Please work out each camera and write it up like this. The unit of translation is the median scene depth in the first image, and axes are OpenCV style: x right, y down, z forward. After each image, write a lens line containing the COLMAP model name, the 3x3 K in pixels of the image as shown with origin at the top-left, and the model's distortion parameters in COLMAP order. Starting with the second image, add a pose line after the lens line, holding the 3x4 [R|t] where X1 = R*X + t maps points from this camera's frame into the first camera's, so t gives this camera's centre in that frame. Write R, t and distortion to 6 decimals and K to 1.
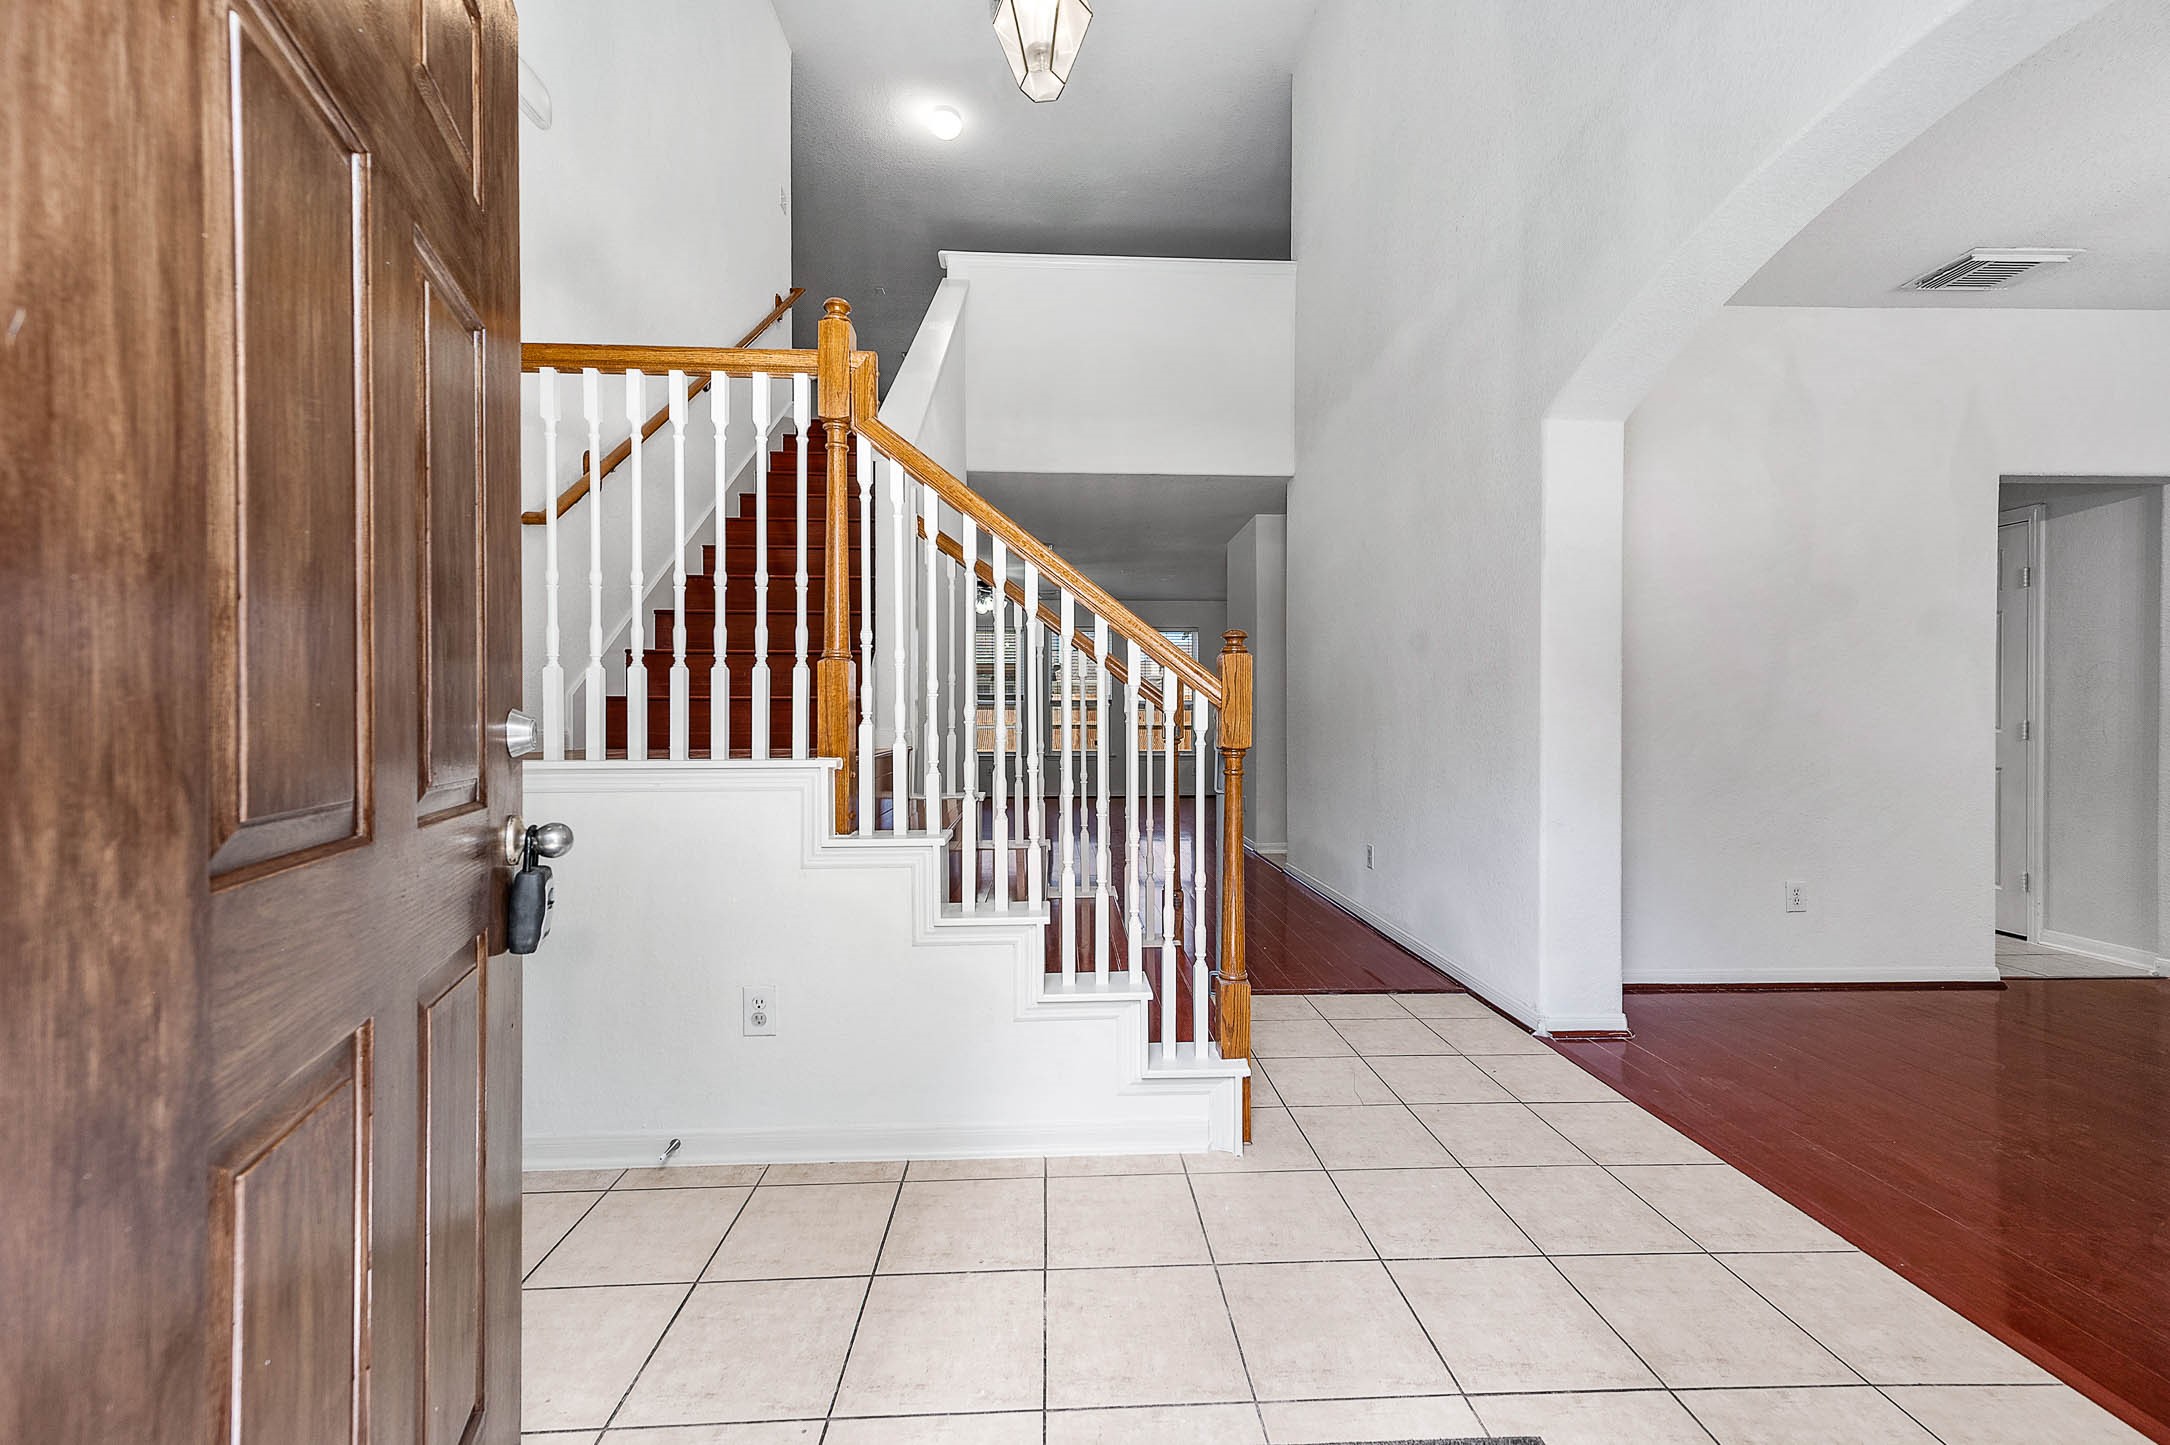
lens RADIAL K [[846.4, 0, 1078.3], [0, 846.4, 722.0], [0, 0, 1]] dist [0.011146, 0.000380]
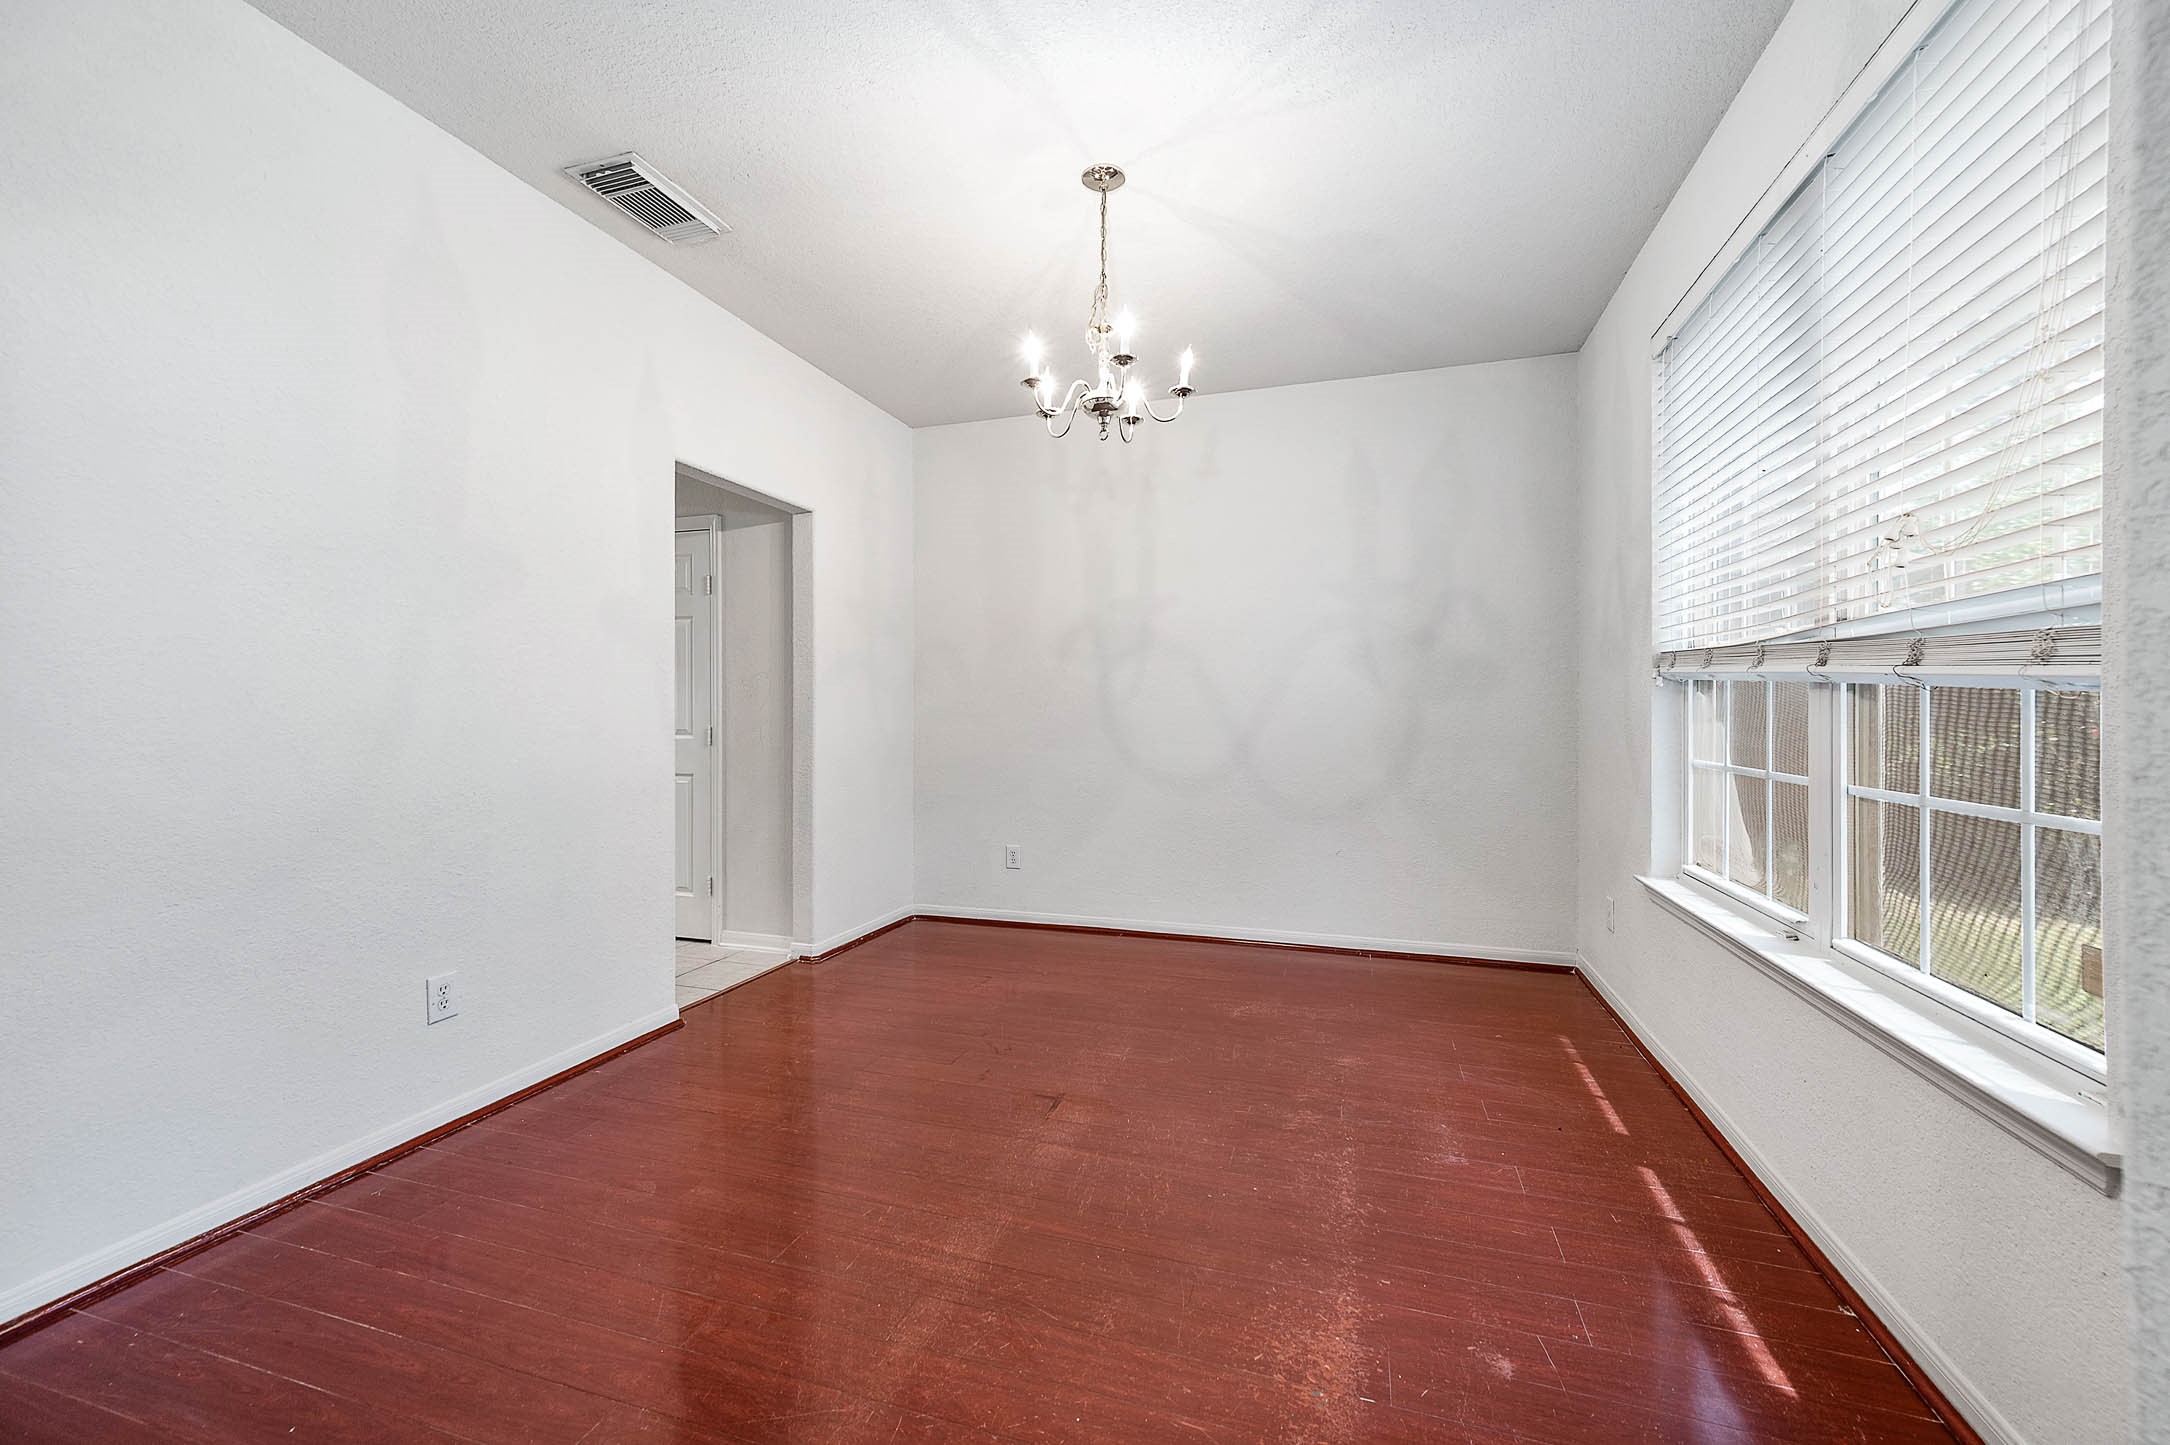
lens RADIAL K [[846.4, 0, 1081.1], [0, 846.4, 716.3], [0, 0, 1]] dist [0.011146, 0.000380]
pose [[0.349394, -0.006173, 0.936956, 0.351591], [0.008487, 0.999958, 0.003423, -0.014097], [-0.936937, 0.006756, 0.349432, 0.264650]]
